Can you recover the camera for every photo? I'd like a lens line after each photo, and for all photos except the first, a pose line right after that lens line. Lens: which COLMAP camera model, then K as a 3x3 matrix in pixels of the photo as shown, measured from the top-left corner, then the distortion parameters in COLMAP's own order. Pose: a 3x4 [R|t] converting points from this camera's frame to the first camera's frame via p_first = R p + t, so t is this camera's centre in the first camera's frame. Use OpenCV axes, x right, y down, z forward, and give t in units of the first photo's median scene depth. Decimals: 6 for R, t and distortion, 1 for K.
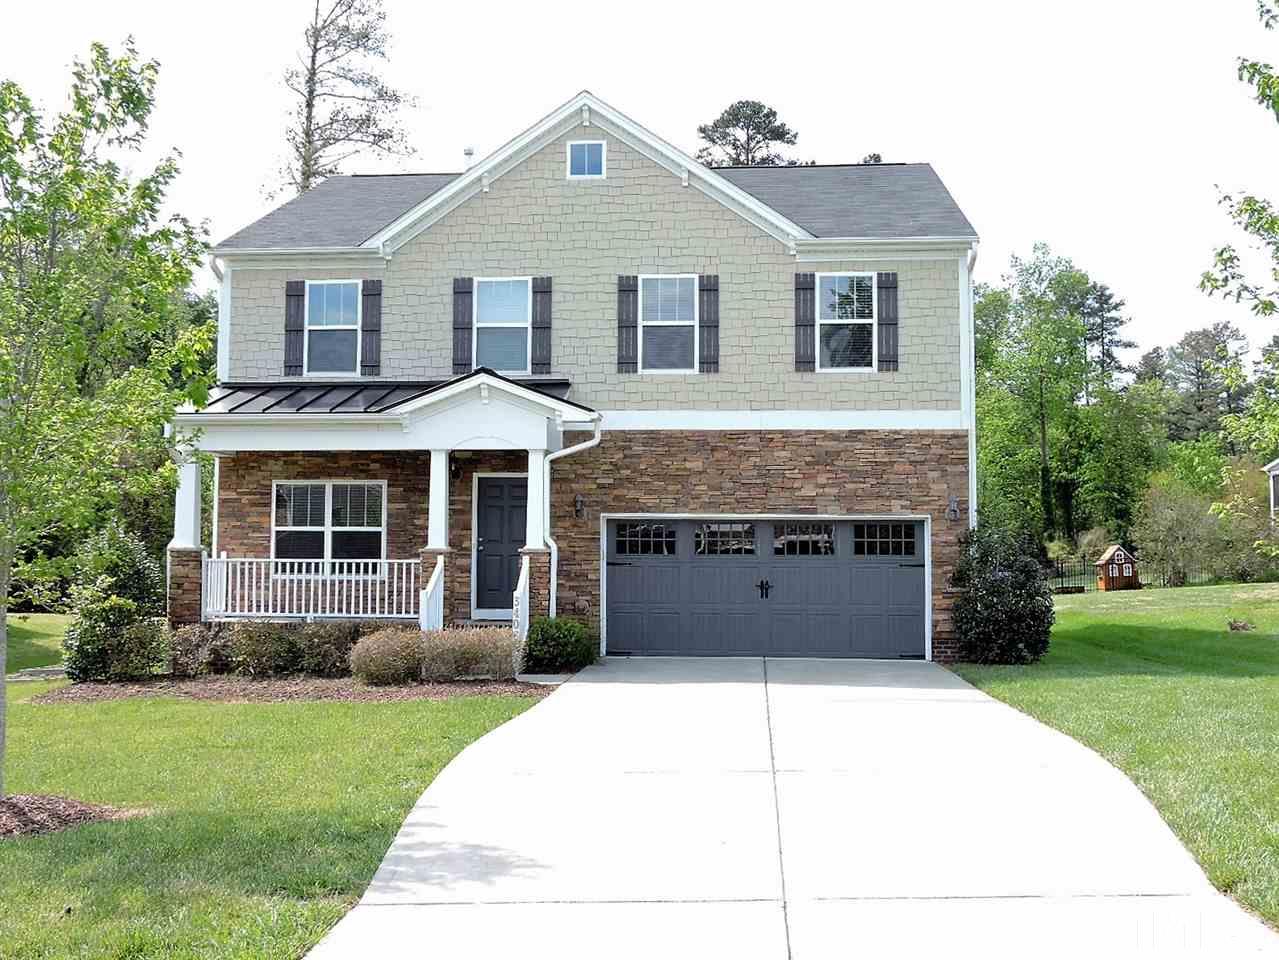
lens RADIAL K [[1345.8, 0, 639.5], [0, 1345.8, 480.0], [0, 0, 1]] dist [-0.013998, 0.025307]
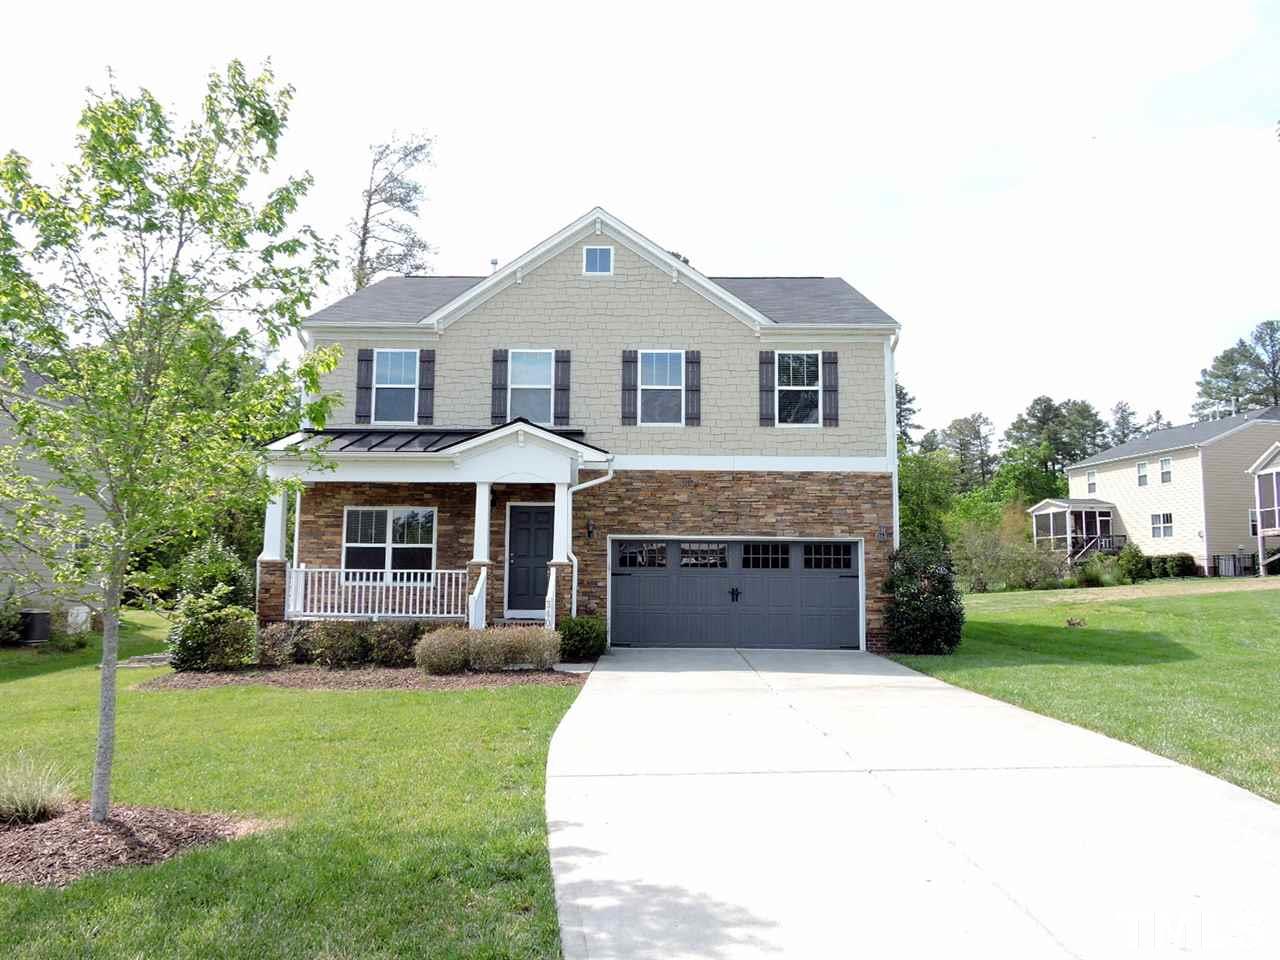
lens RADIAL K [[911.8, 0, 640.0], [0, 911.8, 480.0], [0, 0, 1]] dist [-0.003478, -0.000174]
pose [[0.997133, 0.011987, 0.074714, -0.064205], [-0.008884, 0.999089, -0.041735, 0.008989], [-0.075146, 0.040952, 0.996331, 0.136759]]
